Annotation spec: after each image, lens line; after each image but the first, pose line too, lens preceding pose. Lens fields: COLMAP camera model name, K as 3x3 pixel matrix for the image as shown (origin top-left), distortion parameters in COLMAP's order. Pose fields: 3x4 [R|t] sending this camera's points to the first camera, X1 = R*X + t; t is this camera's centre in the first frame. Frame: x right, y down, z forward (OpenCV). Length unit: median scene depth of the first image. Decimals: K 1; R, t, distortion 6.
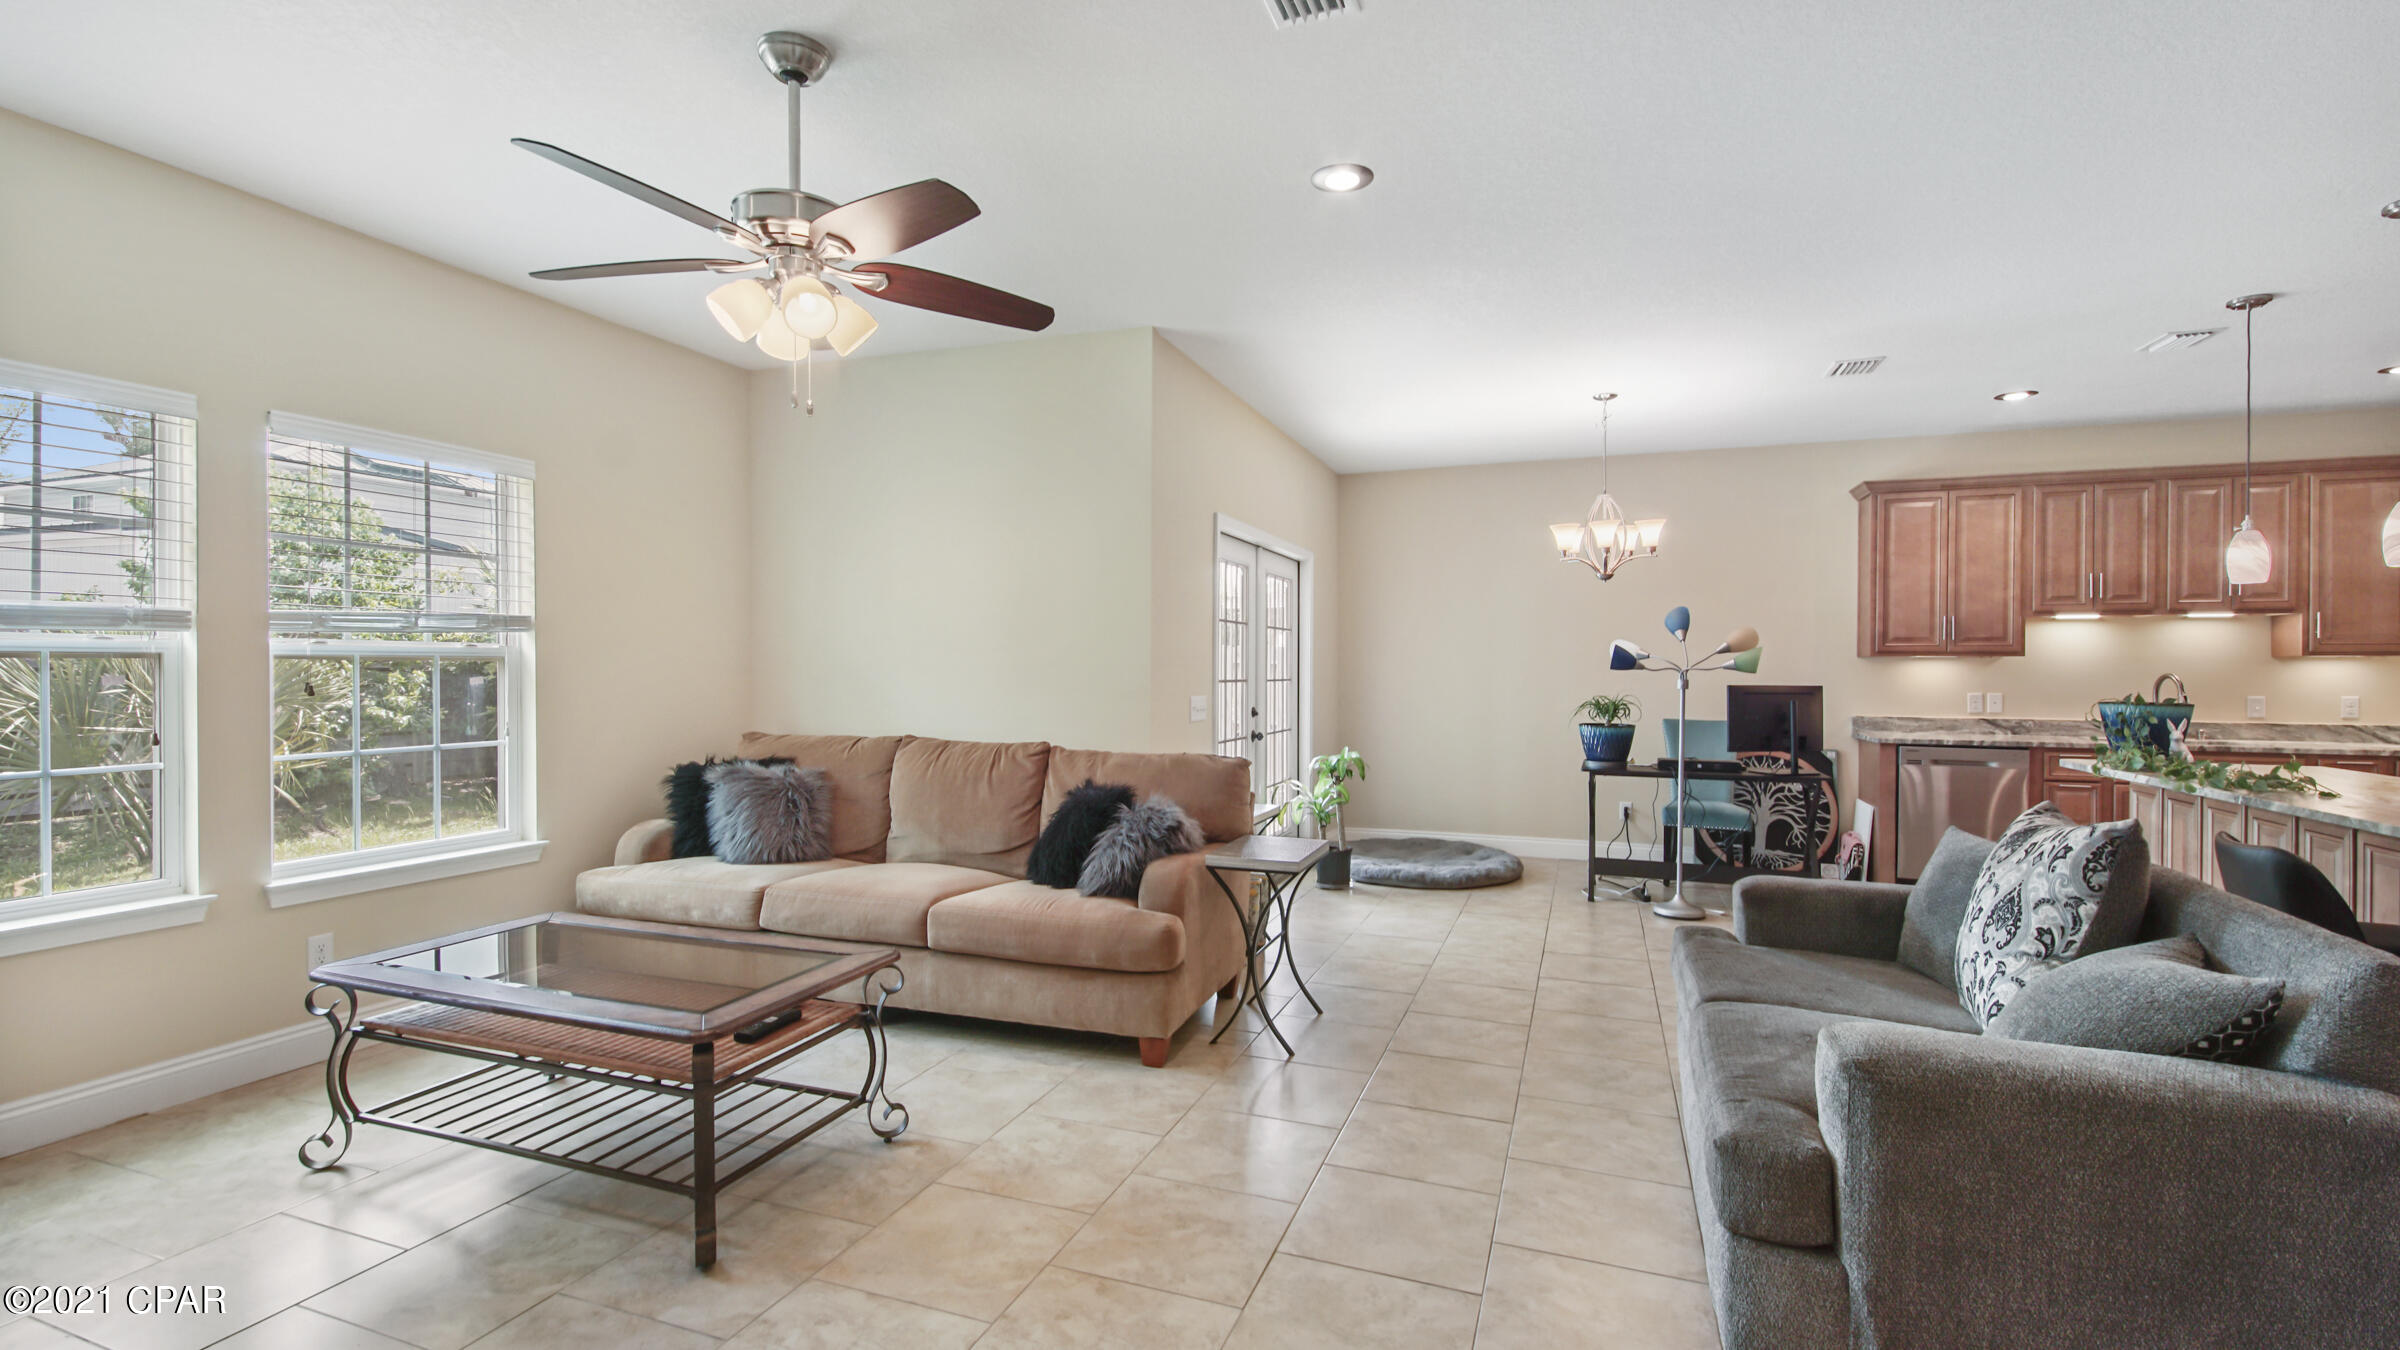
lens RADIAL K [[1056.4, 0, 1193.1], [0, 1056.4, 678.4], [0, 0, 1]] dist [0.043977, -0.027245]
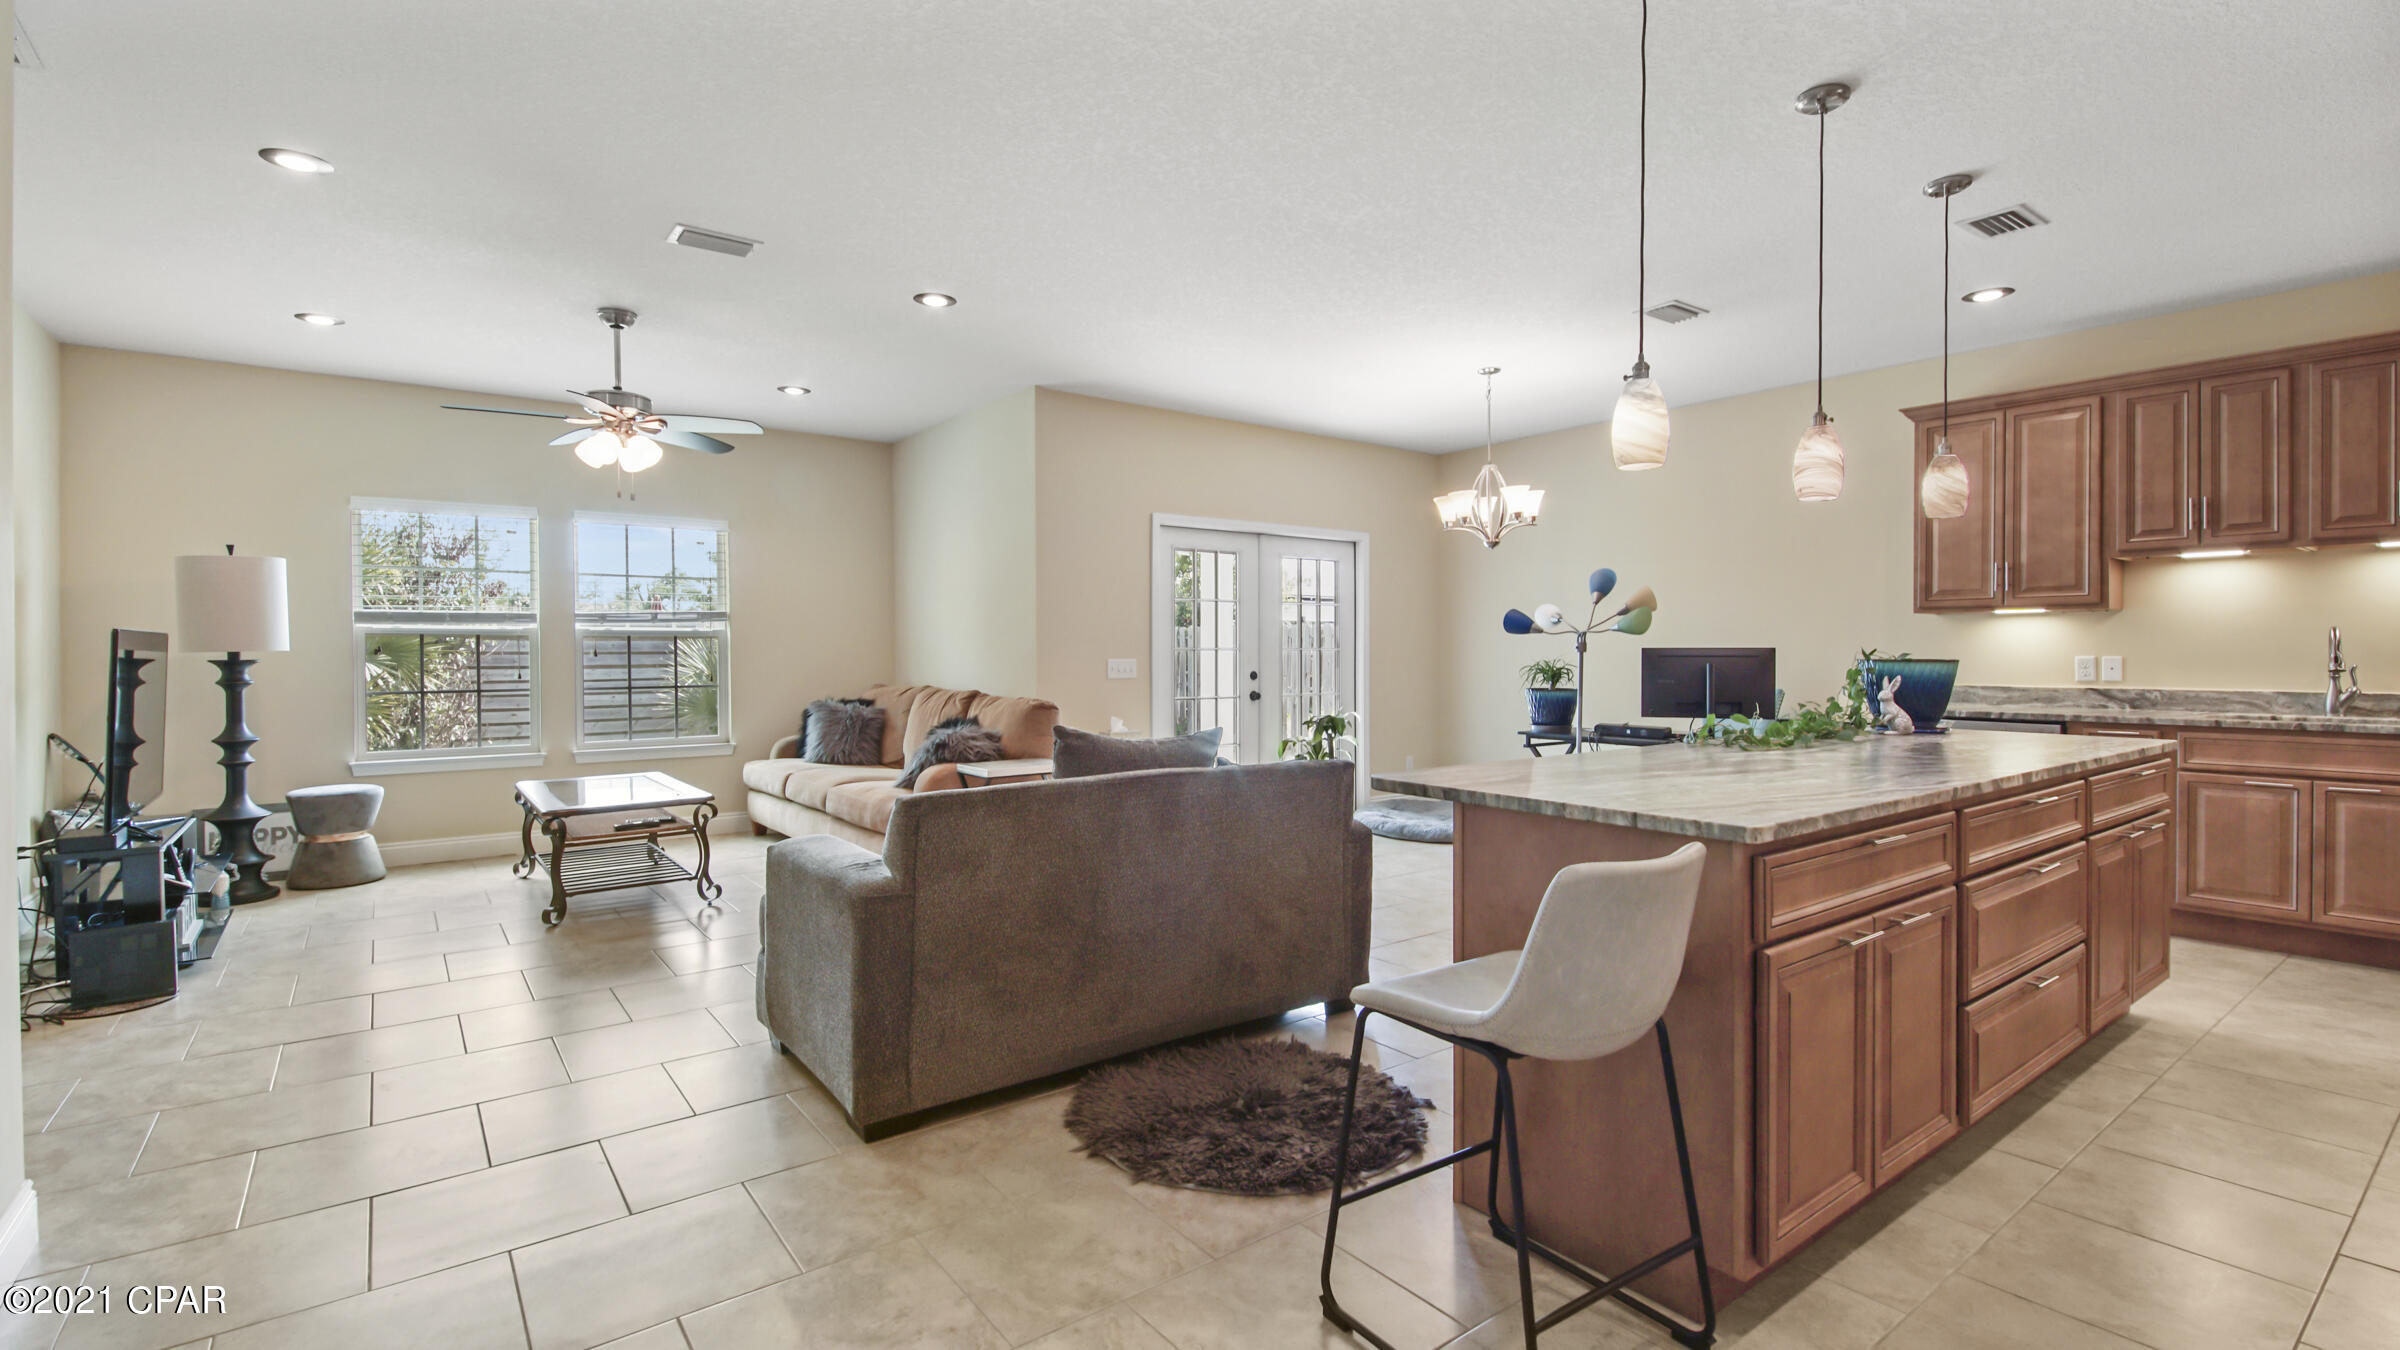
lens RADIAL K [[1062.6, 0, 1193.7], [0, 1062.6, 660.3], [0, 0, 1]] dist [0.031583, -0.019002]
pose [[0.842300, -0.004132, -0.538993, 0.823152], [0.003262, 0.999991, -0.002568, 0.022571], [0.538999, 0.000405, 0.842306, -0.039414]]
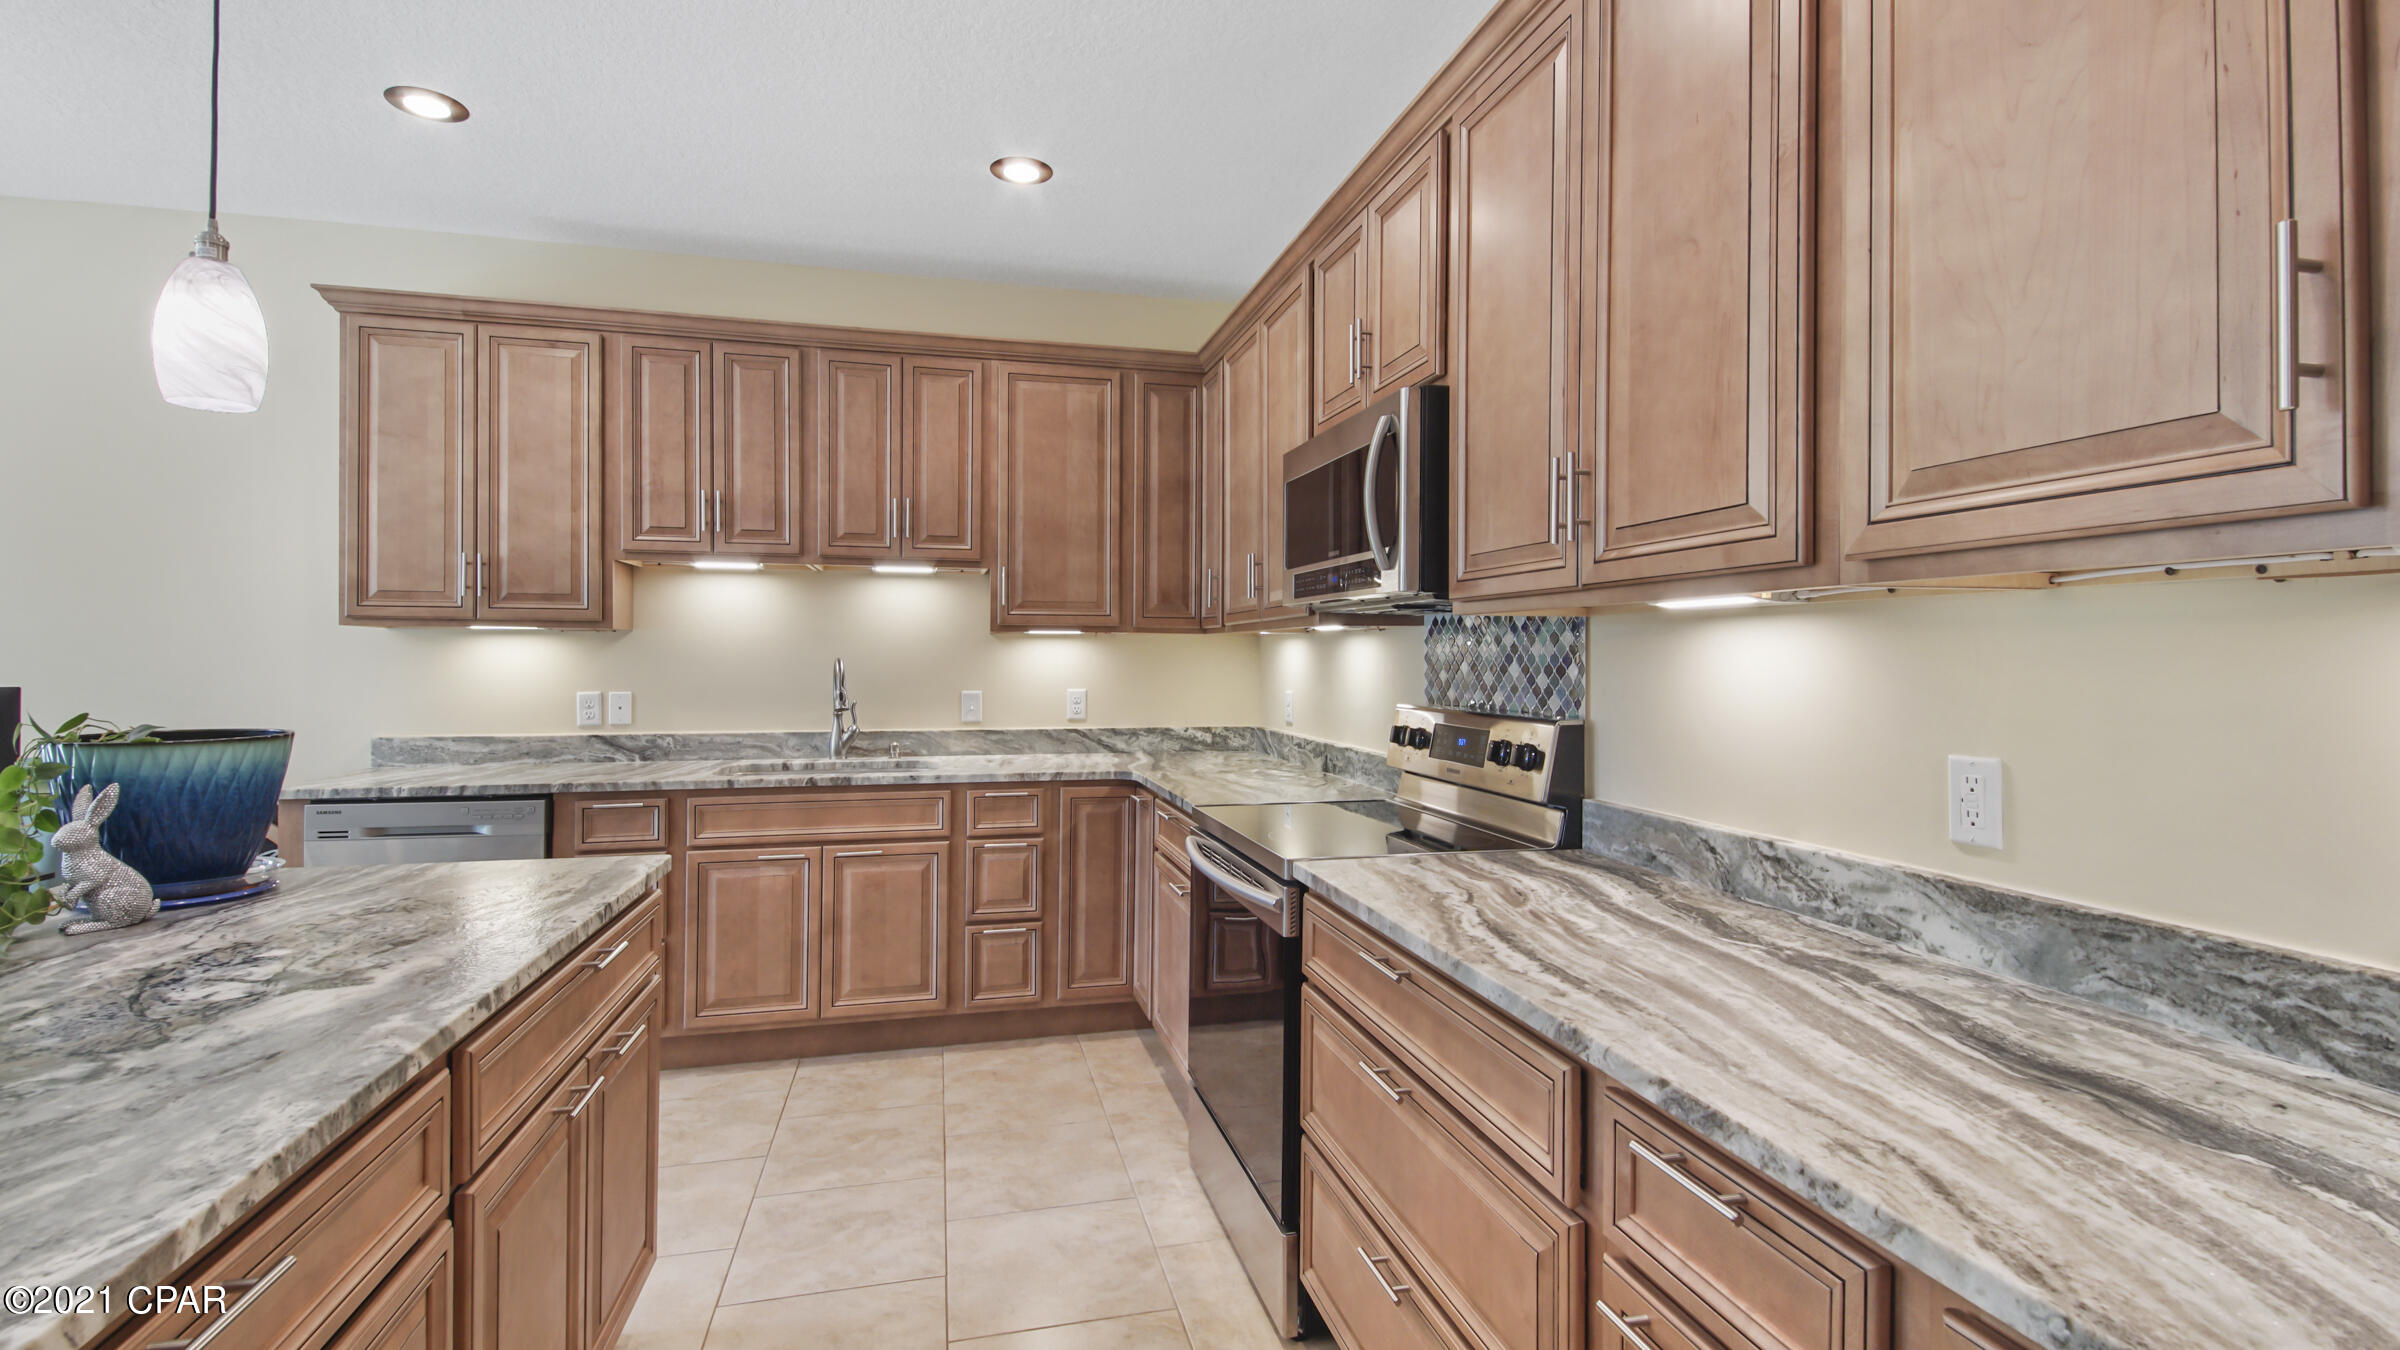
lens RADIAL K [[1062.6, 0, 1193.7], [0, 1062.6, 660.3], [0, 0, 1]] dist [0.031583, -0.019002]
pose [[0.830110, -0.003160, 0.557591, 0.925553], [0.004366, 0.999990, -0.000833, -0.002175], [-0.557583, 0.003126, 0.830115, 0.451692]]
